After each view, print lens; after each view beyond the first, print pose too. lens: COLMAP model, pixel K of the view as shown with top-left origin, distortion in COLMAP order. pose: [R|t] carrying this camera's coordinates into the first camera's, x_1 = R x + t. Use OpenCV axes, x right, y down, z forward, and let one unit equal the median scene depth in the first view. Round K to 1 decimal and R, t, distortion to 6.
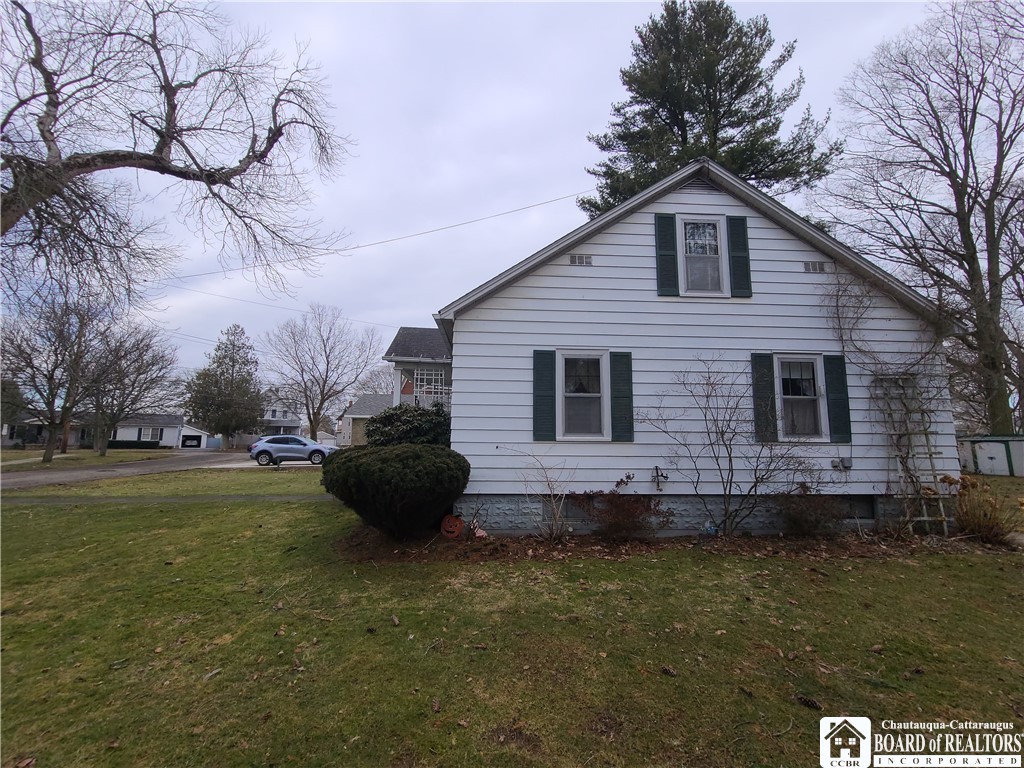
lens RADIAL K [[419.1, 0, 511.1], [0, 419.1, 385.5], [0, 0, 1]] dist [-0.001204, -0.000799]
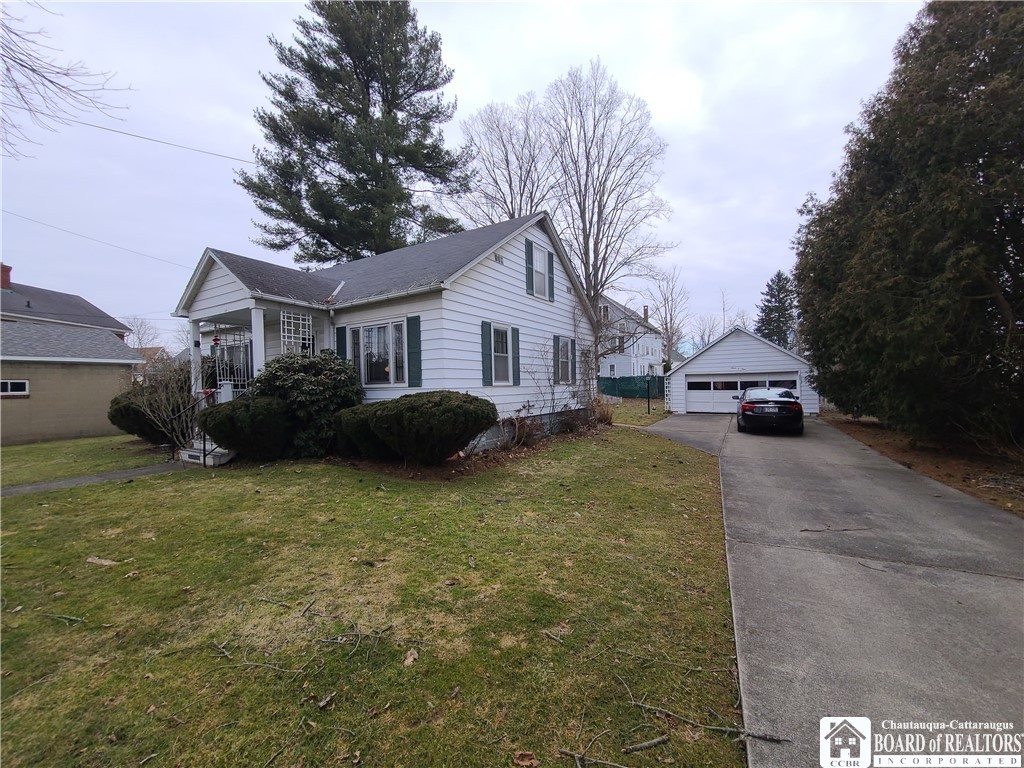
lens RADIAL K [[419.1, 0, 506.1], [0, 419.1, 386.2], [0, 0, 1]] dist [-0.001204, -0.000799]
pose [[0.578626, -0.020740, 0.815330, -0.982730], [-0.085230, 0.992666, 0.085738, 0.004230], [-0.811128, -0.119101, 0.572614, 0.116364]]
